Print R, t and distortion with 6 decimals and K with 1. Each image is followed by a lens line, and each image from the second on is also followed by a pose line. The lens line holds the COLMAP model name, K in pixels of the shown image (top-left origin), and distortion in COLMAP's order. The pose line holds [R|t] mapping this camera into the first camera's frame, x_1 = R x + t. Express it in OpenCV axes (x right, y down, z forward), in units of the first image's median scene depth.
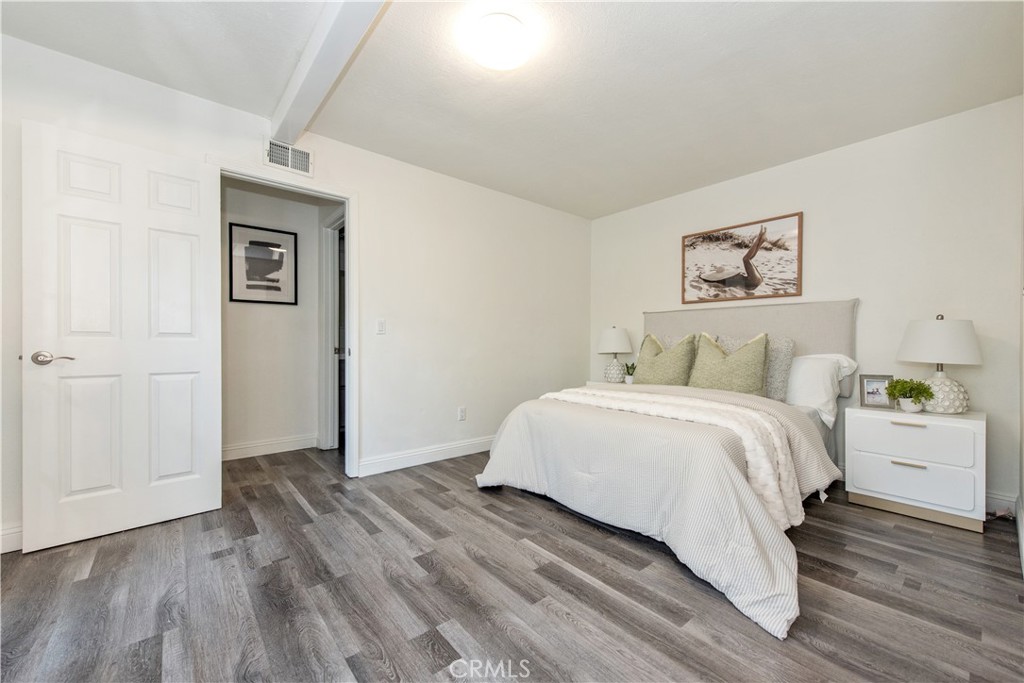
lens RADIAL K [[397.6, 0, 511.6], [0, 397.6, 341.4], [0, 0, 1]] dist [0.013324, -0.005251]
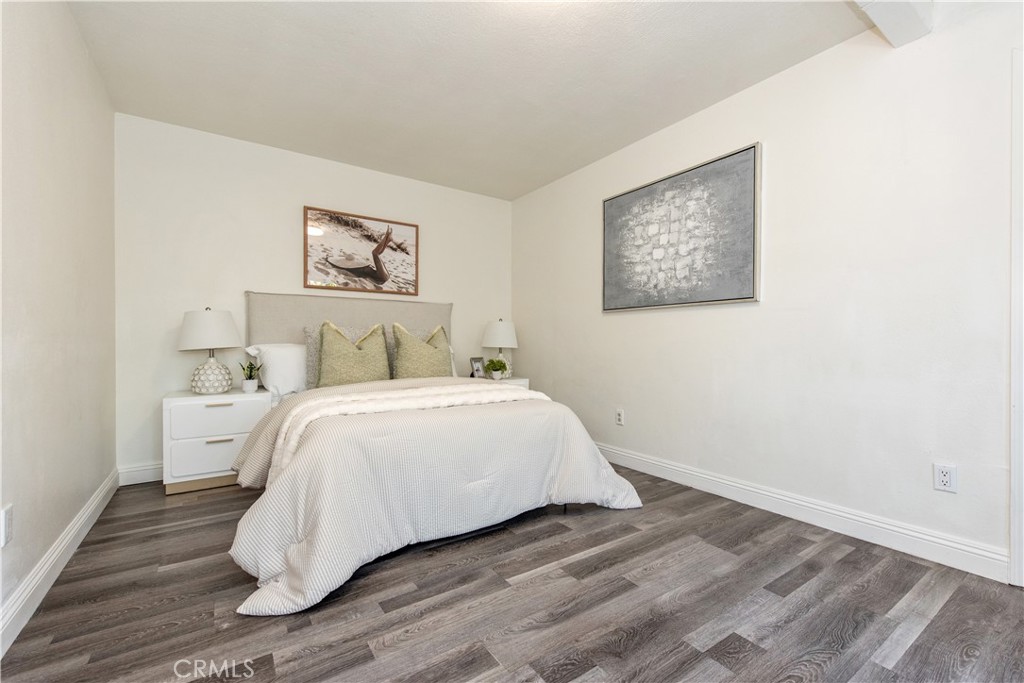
lens RADIAL K [[430.3, 0, 512.0], [0, 430.3, 341.5], [0, 0, 1]] dist [0.007701, -0.000292]
pose [[0.106764, 0.000864, 0.994284, -0.502511], [-0.003775, 0.999993, -0.000463, 0.020632], [-0.994277, -0.003704, 0.106767, 0.568055]]
